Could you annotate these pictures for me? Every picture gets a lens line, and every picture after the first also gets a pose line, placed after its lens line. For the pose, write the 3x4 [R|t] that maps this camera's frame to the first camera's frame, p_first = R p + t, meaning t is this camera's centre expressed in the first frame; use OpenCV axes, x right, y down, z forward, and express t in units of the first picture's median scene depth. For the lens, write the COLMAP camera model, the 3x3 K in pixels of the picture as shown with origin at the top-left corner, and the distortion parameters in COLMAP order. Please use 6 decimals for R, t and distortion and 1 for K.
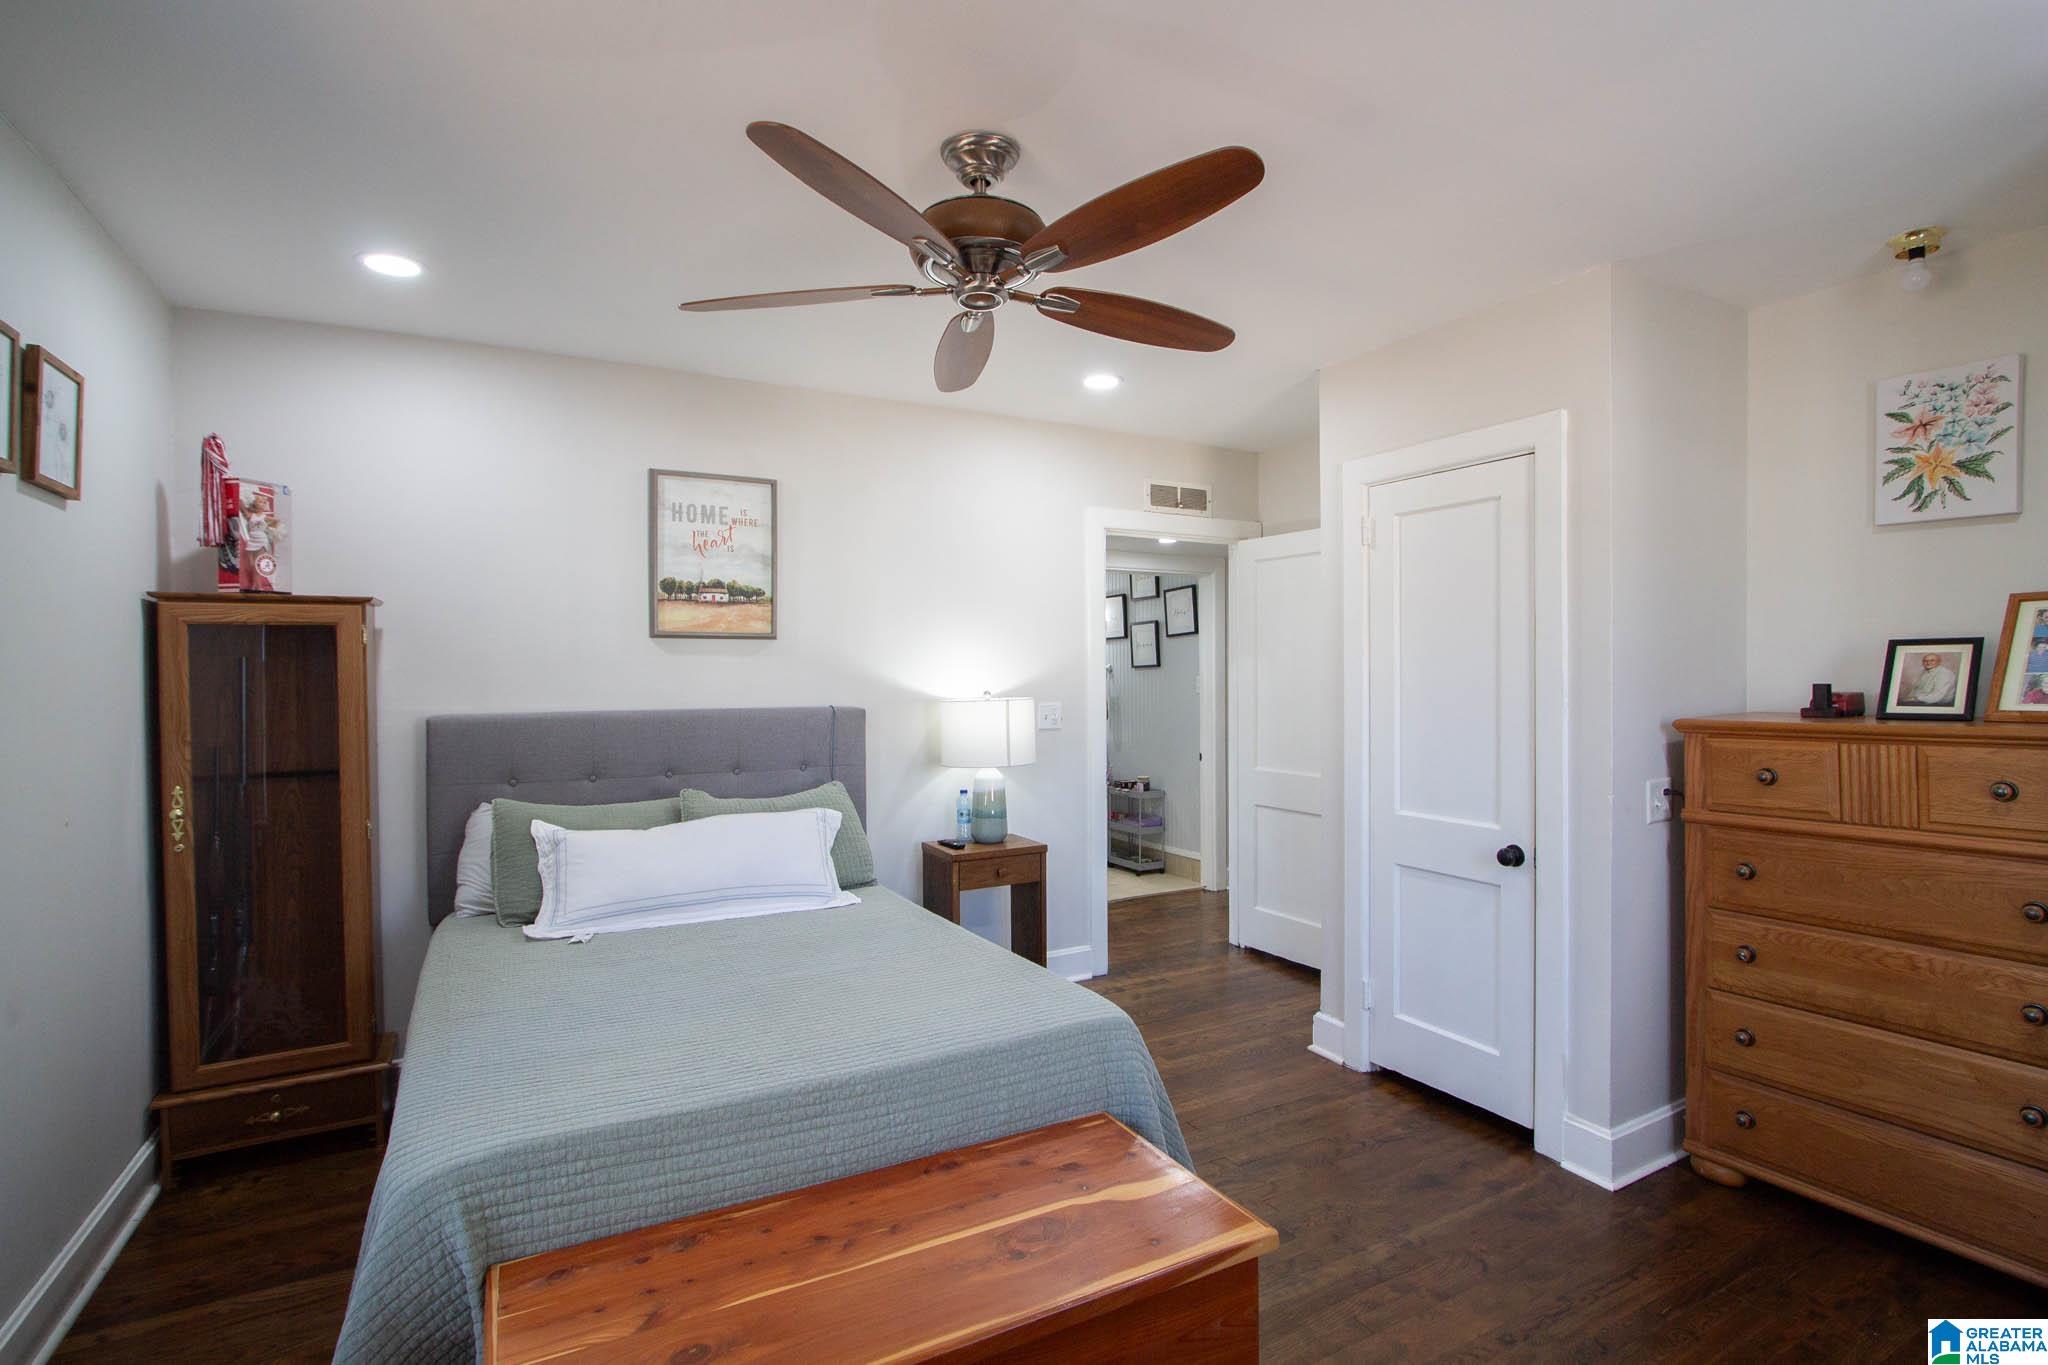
lens RADIAL K [[972.9, 0, 1023.2], [0, 972.9, 683.1], [0, 0, 1]] dist [-0.011959, 0.001473]
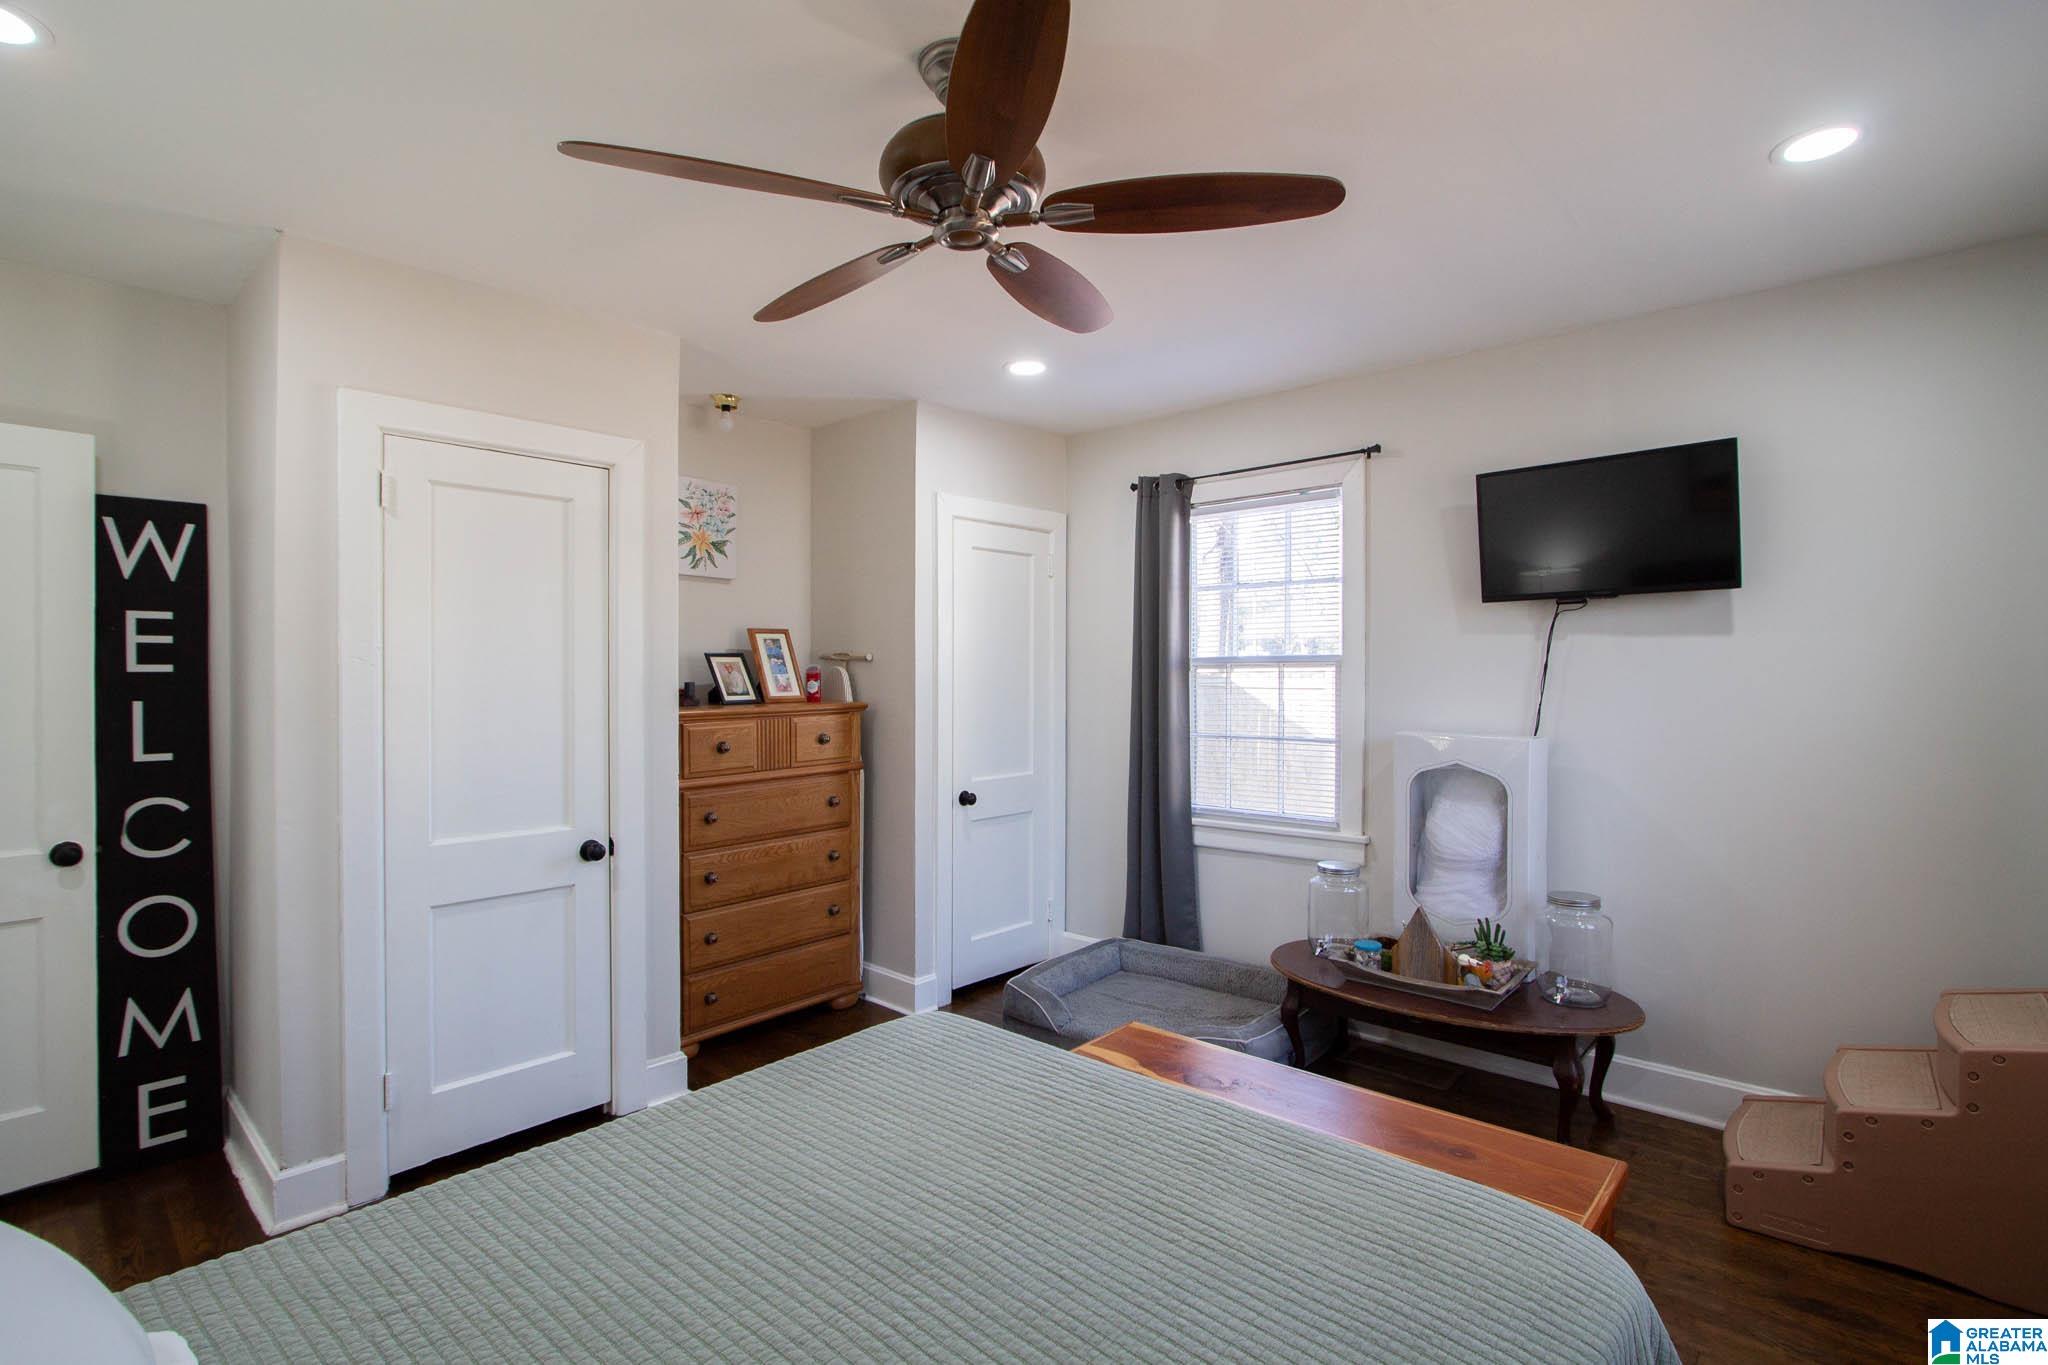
lens RADIAL K [[972.9, 0, 1025.3], [0, 972.9, 678.5], [0, 0, 1]] dist [-0.011959, 0.001473]
pose [[-0.307499, -0.002587, 0.951545, -0.714914], [0.012080, 0.999905, 0.006622, -0.008567], [-0.951472, 0.013531, -0.307438, 1.001182]]
